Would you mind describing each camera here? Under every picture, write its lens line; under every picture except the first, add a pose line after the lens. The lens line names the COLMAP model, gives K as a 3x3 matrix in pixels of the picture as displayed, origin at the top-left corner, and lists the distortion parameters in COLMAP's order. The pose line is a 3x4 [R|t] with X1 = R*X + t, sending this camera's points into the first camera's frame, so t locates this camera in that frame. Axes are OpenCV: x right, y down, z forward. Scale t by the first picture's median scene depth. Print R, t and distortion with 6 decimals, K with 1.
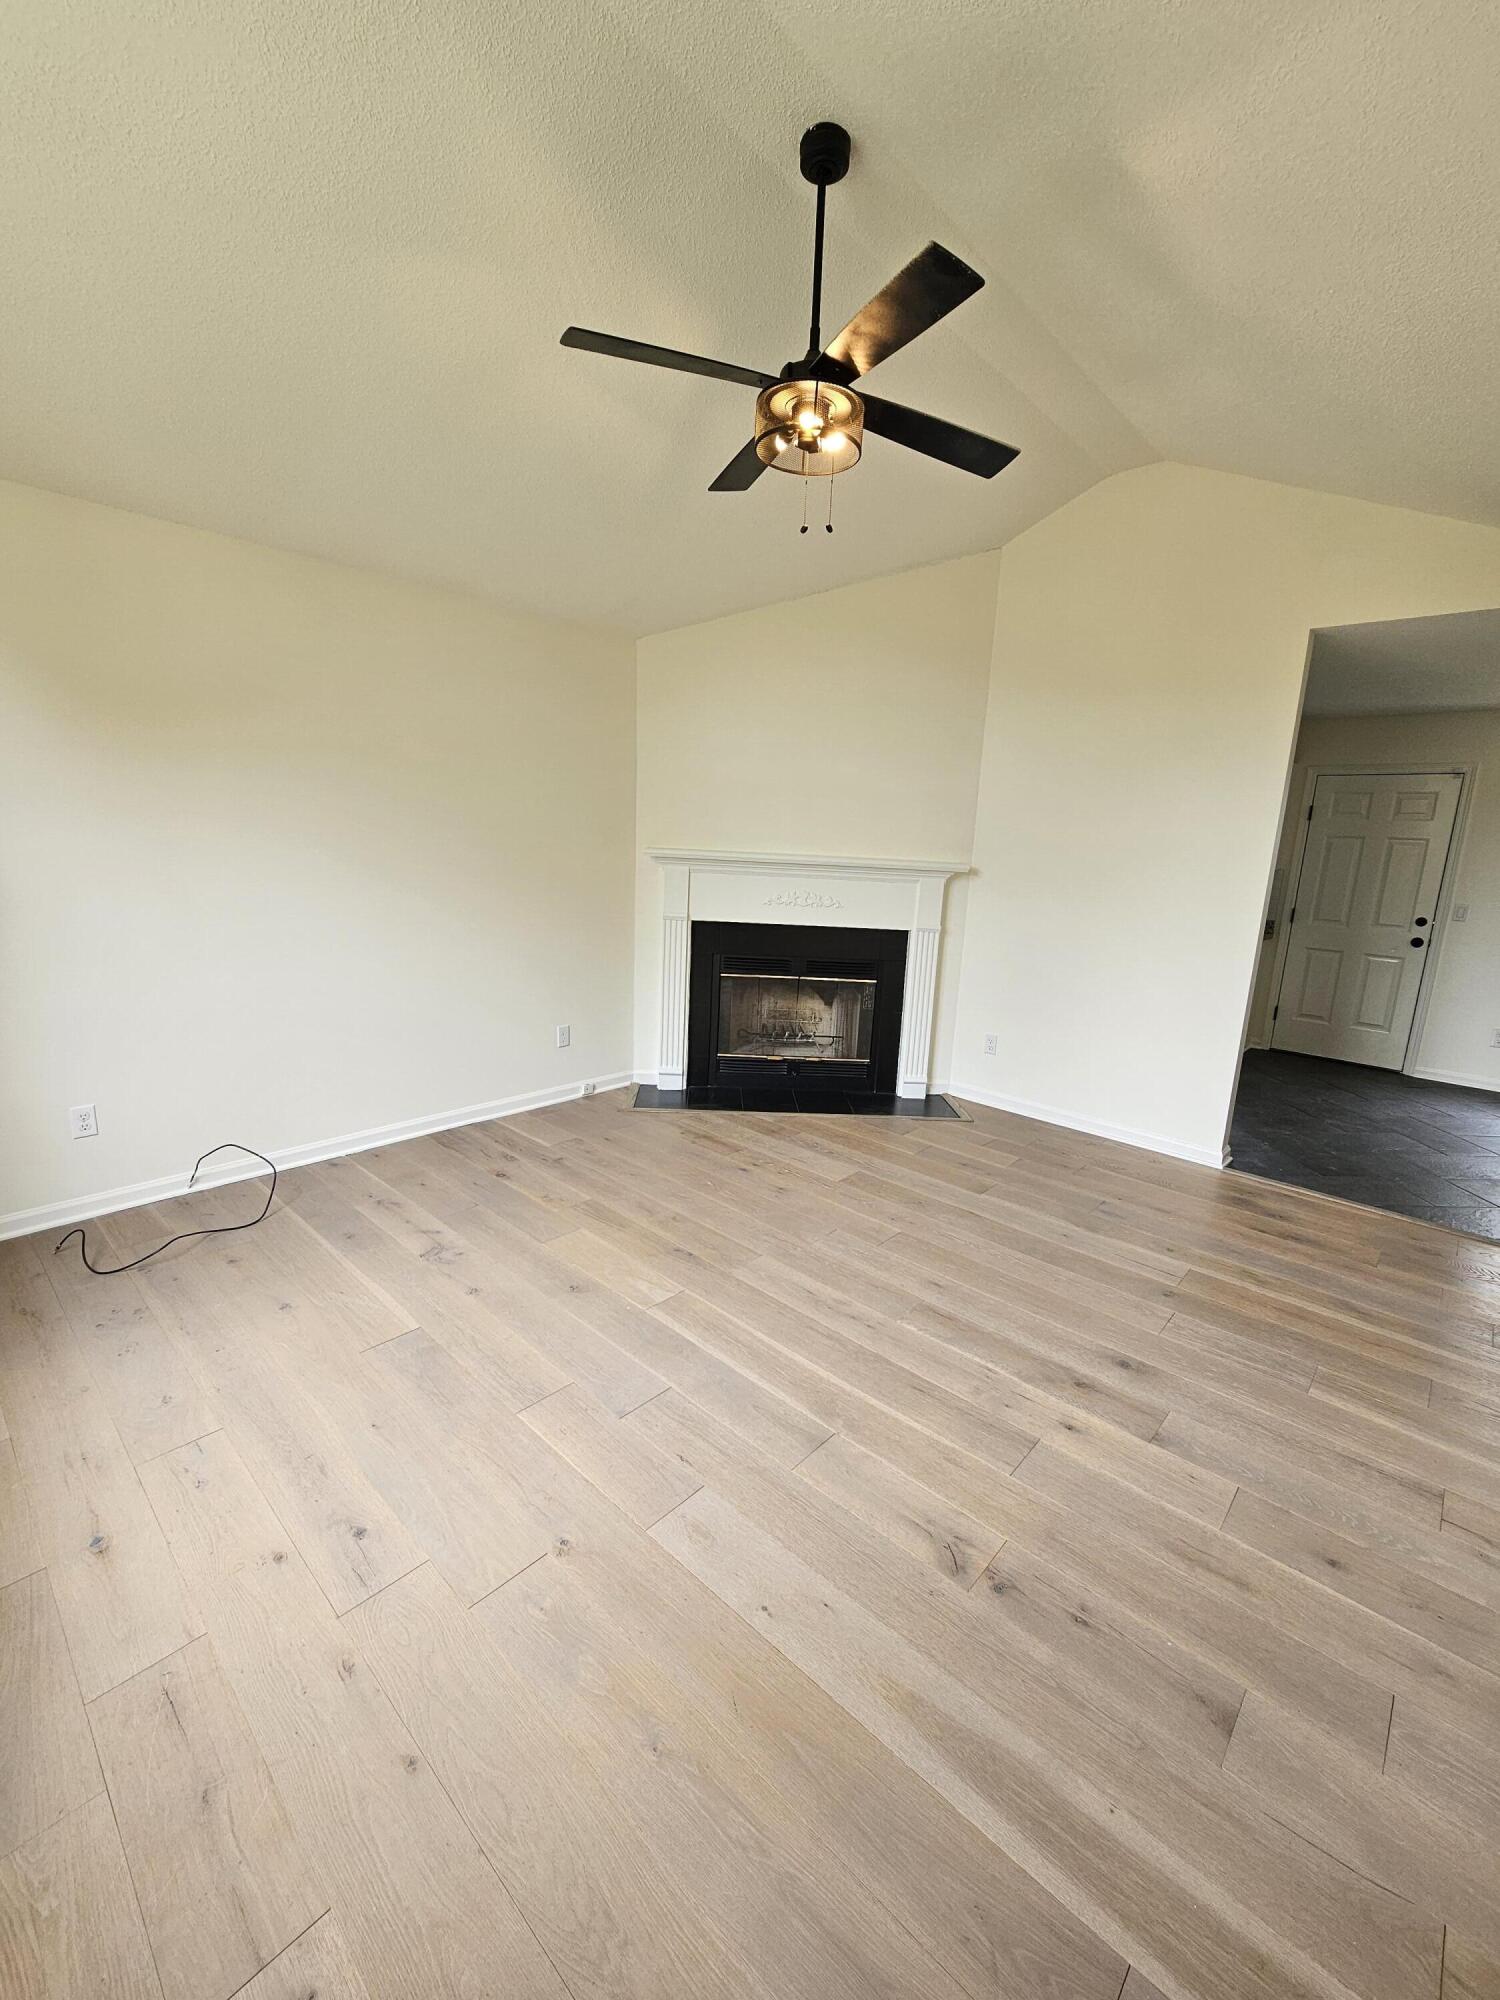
lens RADIAL K [[828.9, 0, 747.6], [0, 828.9, 1010.0], [0, 0, 1]] dist [-0.003502, 0.000322]
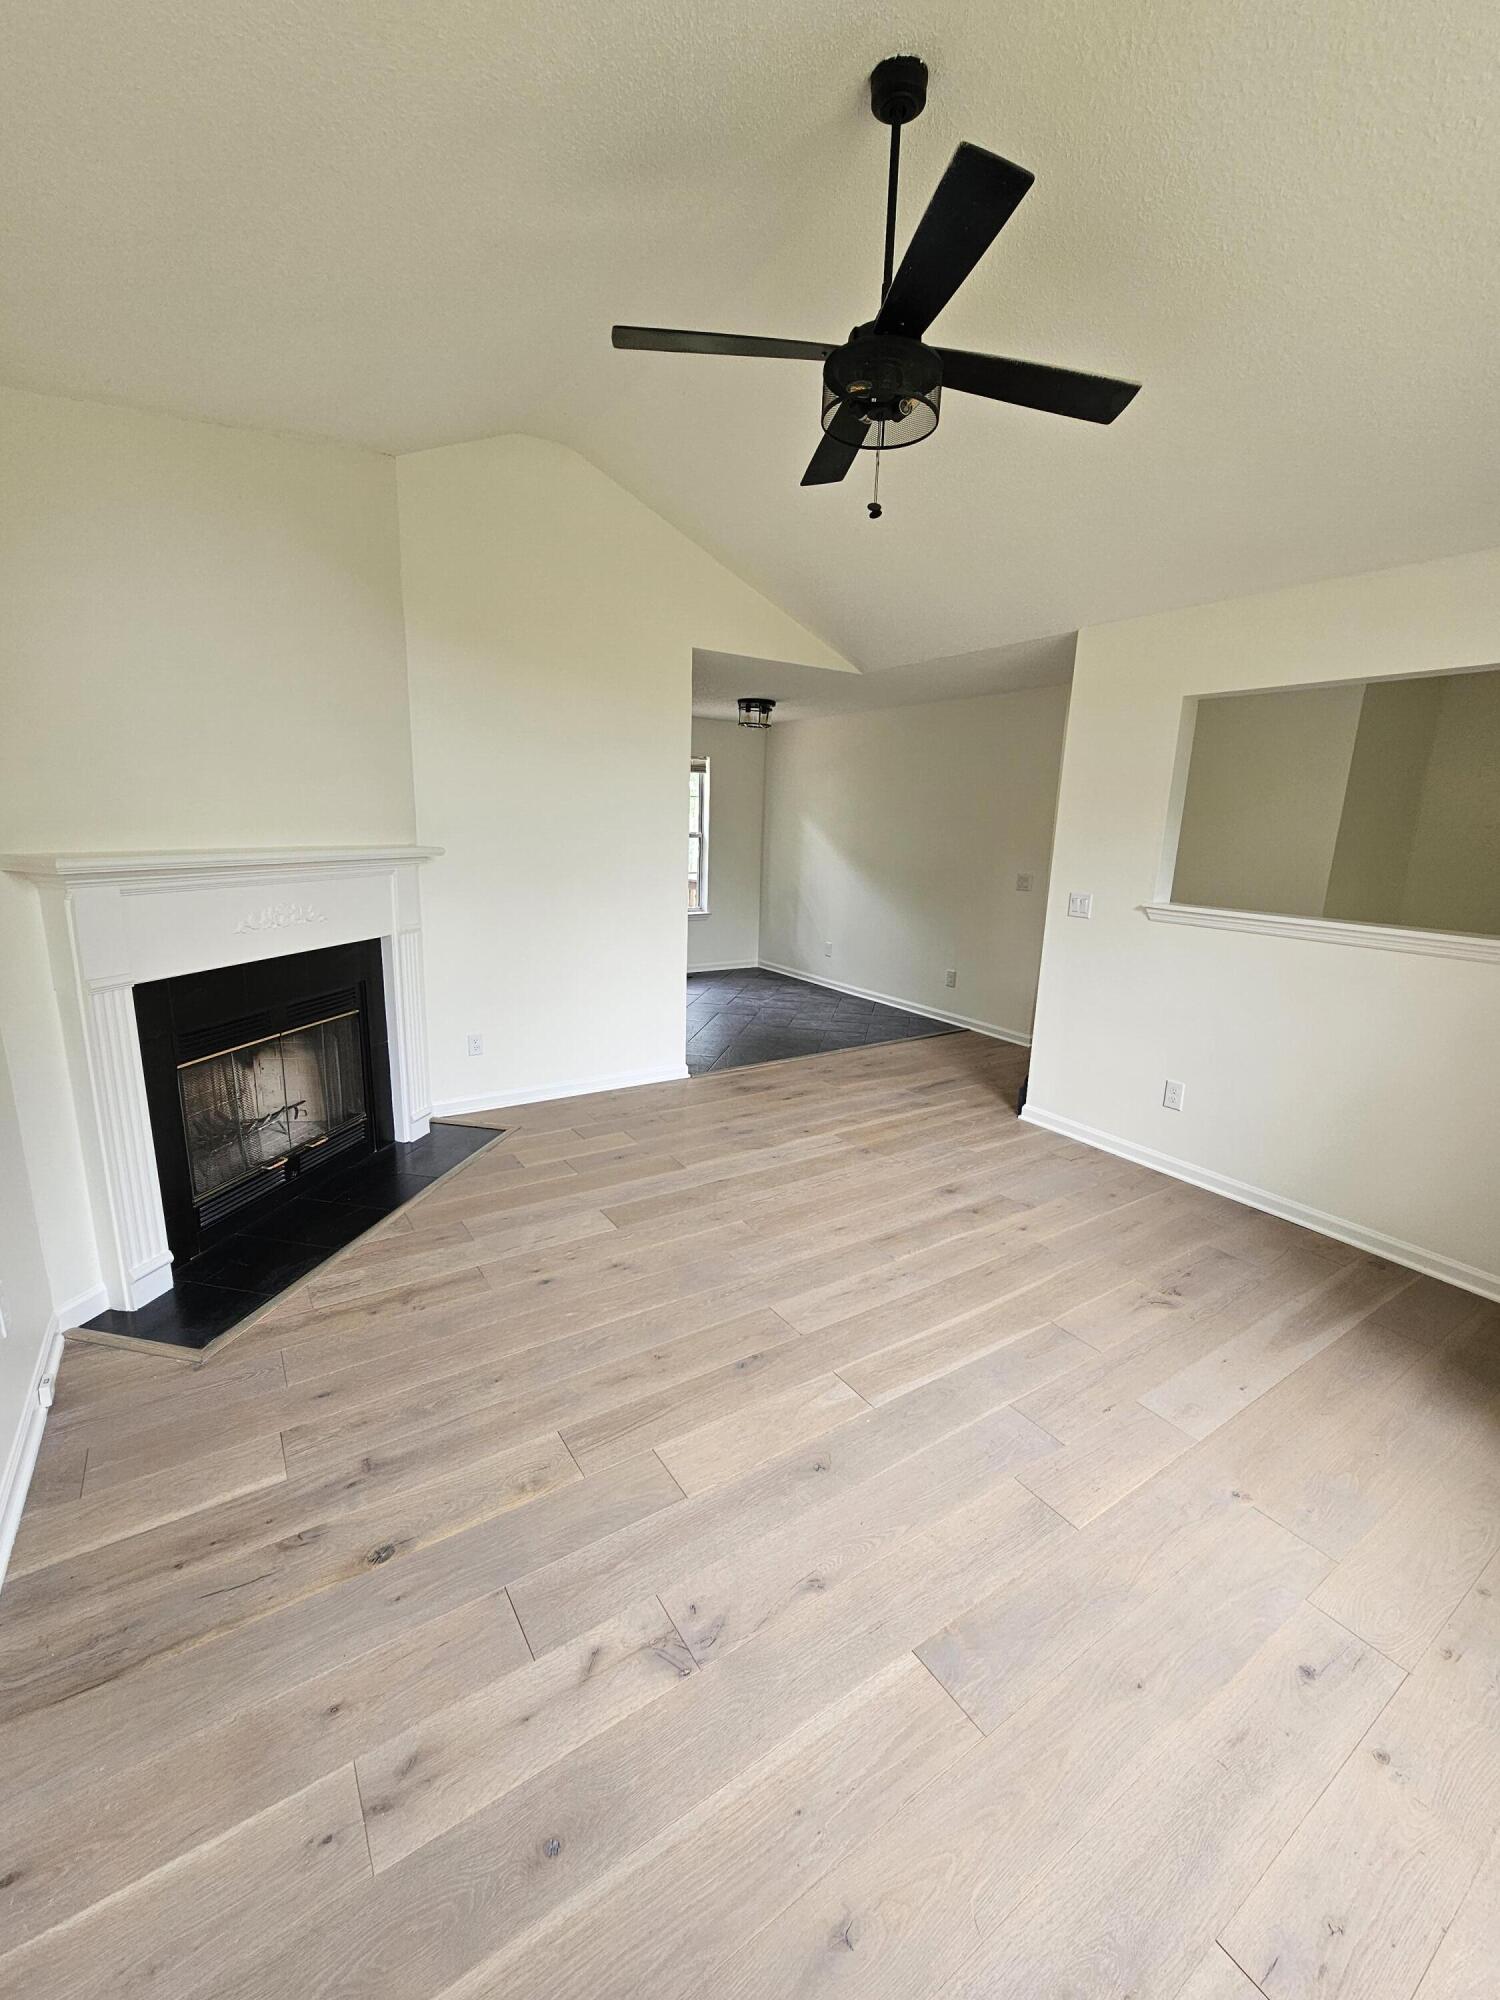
lens RADIAL K [[828.9, 0, 753.8], [0, 828.9, 992.1], [0, 0, 1]] dist [-0.003502, 0.000322]
pose [[0.224258, -0.231362, 0.946668, -0.743742], [0.180941, 0.964404, 0.192834, -0.206169], [-0.957585, 0.128046, 0.258138, 0.727571]]
